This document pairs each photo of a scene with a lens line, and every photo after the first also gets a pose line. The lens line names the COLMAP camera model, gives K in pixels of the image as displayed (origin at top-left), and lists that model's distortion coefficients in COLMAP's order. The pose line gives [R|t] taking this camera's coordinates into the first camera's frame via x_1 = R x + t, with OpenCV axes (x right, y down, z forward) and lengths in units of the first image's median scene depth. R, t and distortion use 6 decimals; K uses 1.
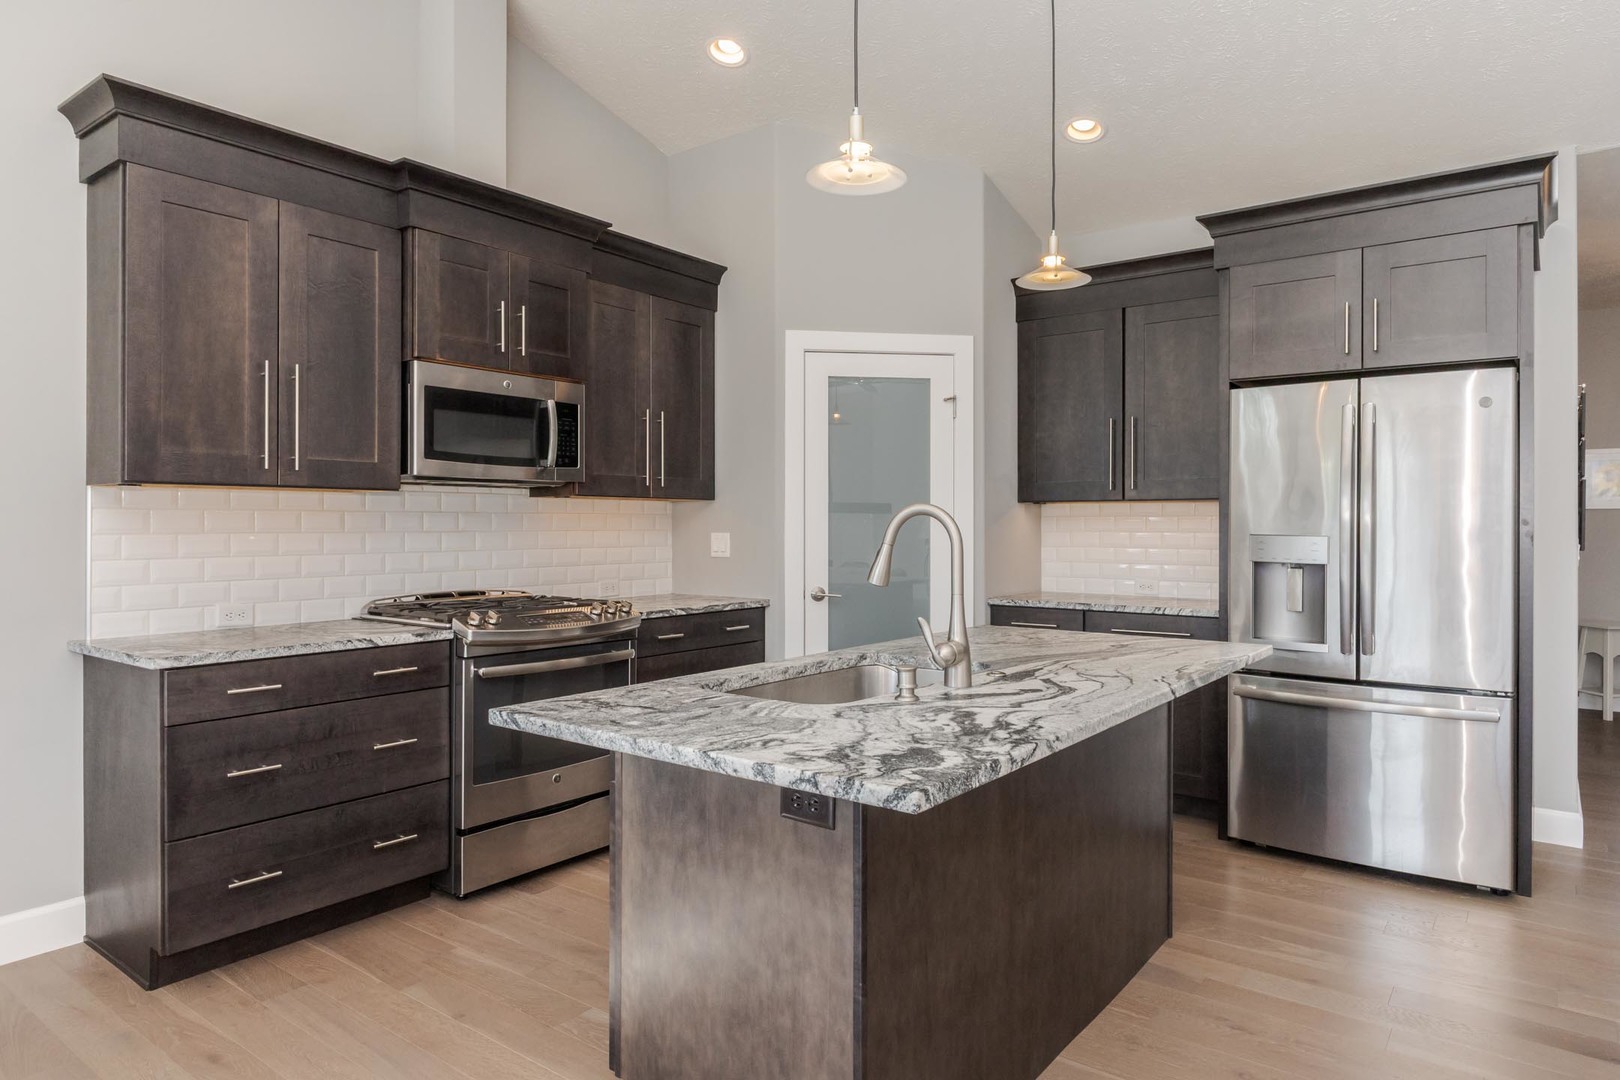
lens RADIAL K [[983.0, 0, 815.2], [0, 983.0, 531.1], [0, 0, 1]] dist [0.009716, 0.001111]
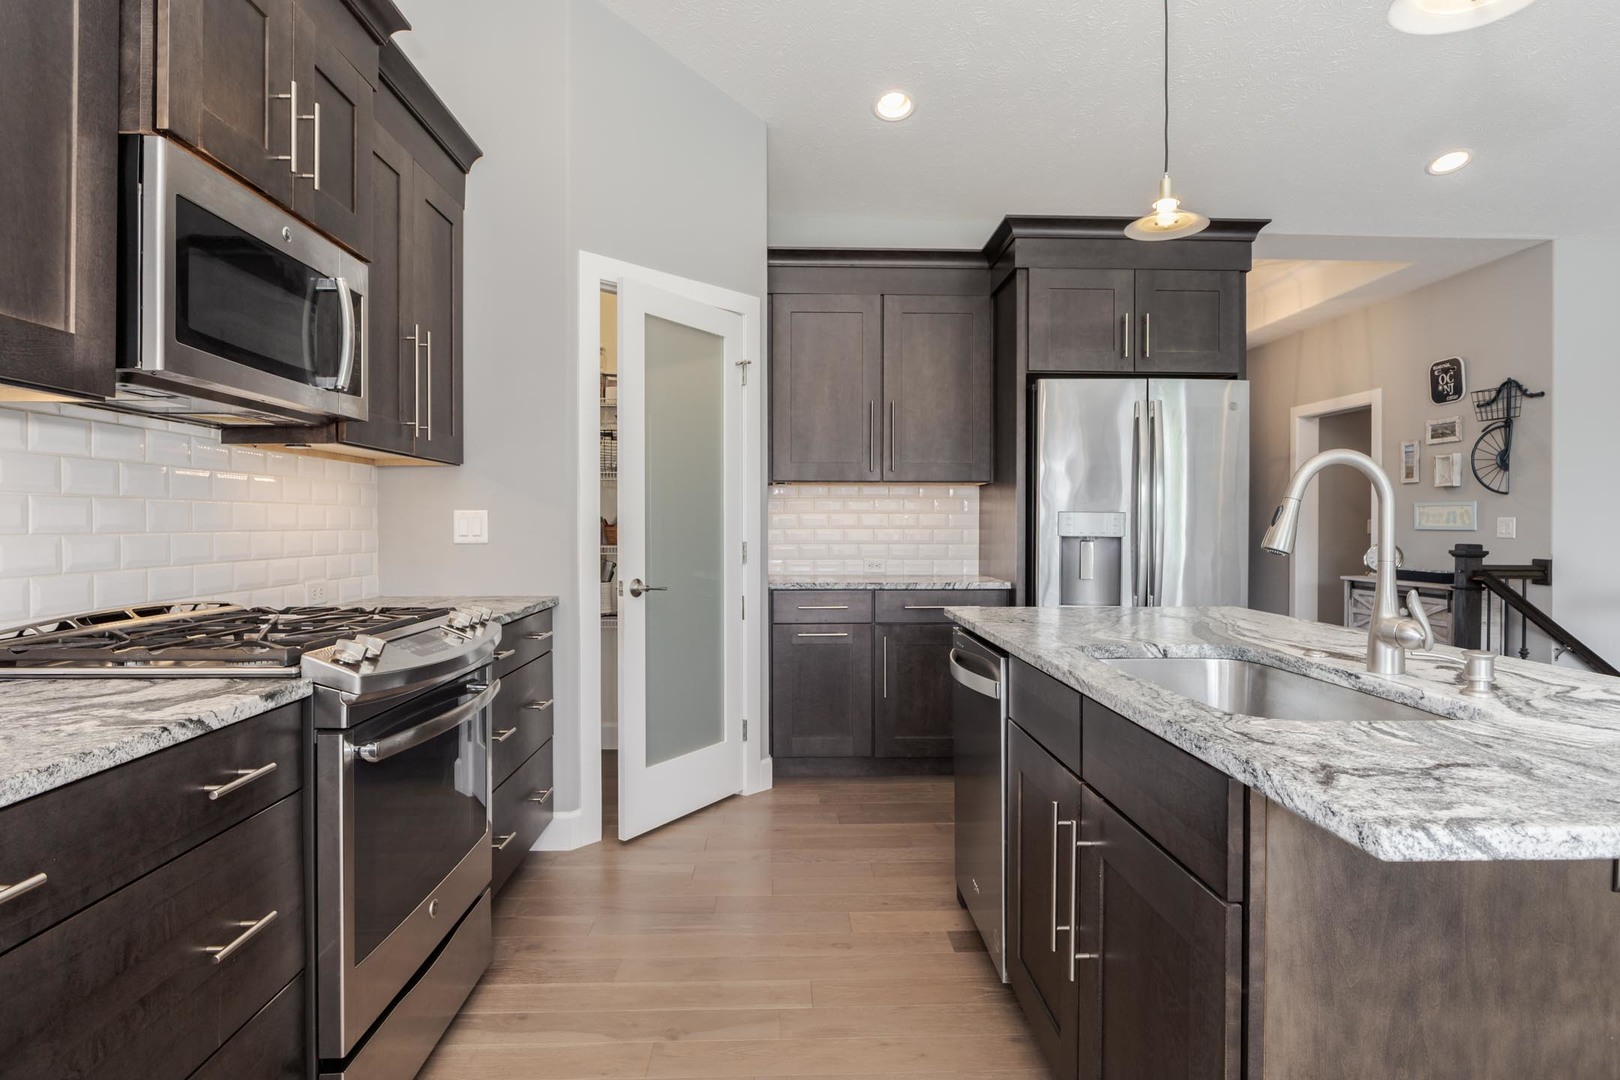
lens RADIAL K [[864.9, 0, 801.3], [0, 864.9, 532.2], [0, 0, 1]] dist [-0.011417, 0.002930]
pose [[0.777051, -0.006709, 0.629402, -0.386307], [0.004721, 0.999977, 0.004831, 0.020278], [-0.629420, -0.000782, 0.777065, 0.421875]]
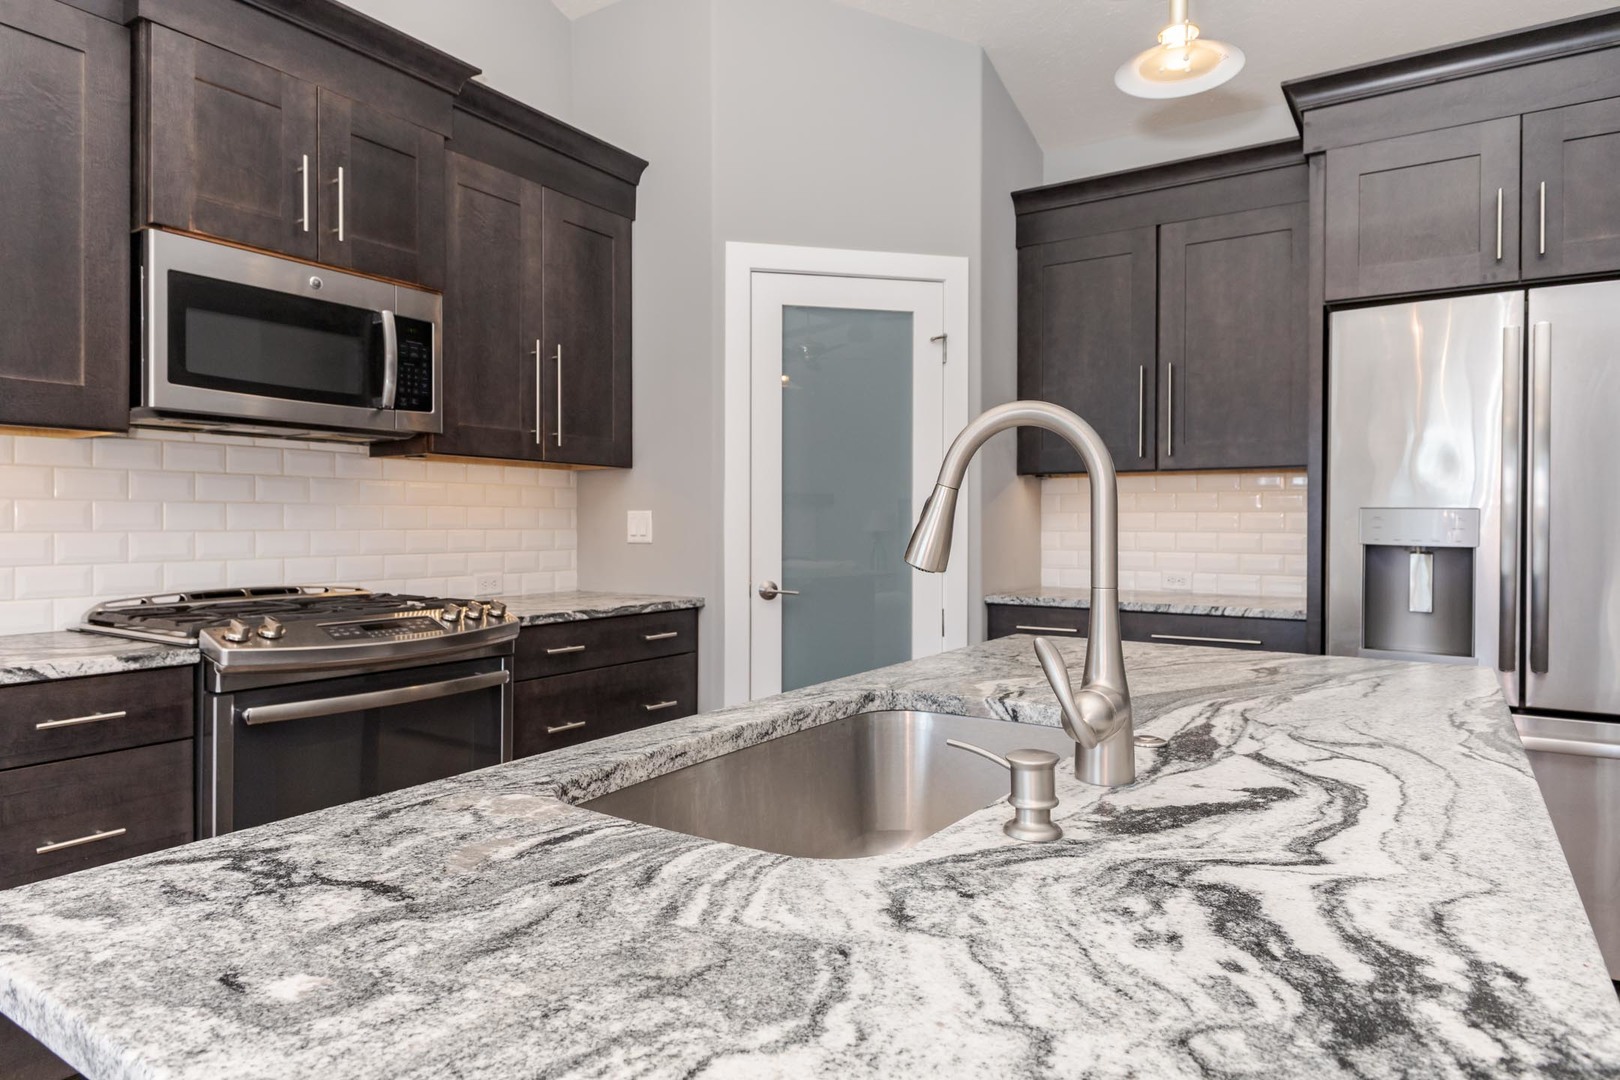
lens RADIAL K [[958.5, 0, 818.0], [0, 958.5, 532.4], [0, 0, 1]] dist [0.017586, -0.005640]
pose [[0.997303, 0.001498, 0.073385, -0.015921], [-0.001704, 0.999995, 0.002742, 0.020223], [-0.073381, -0.002860, 0.997300, 0.305094]]
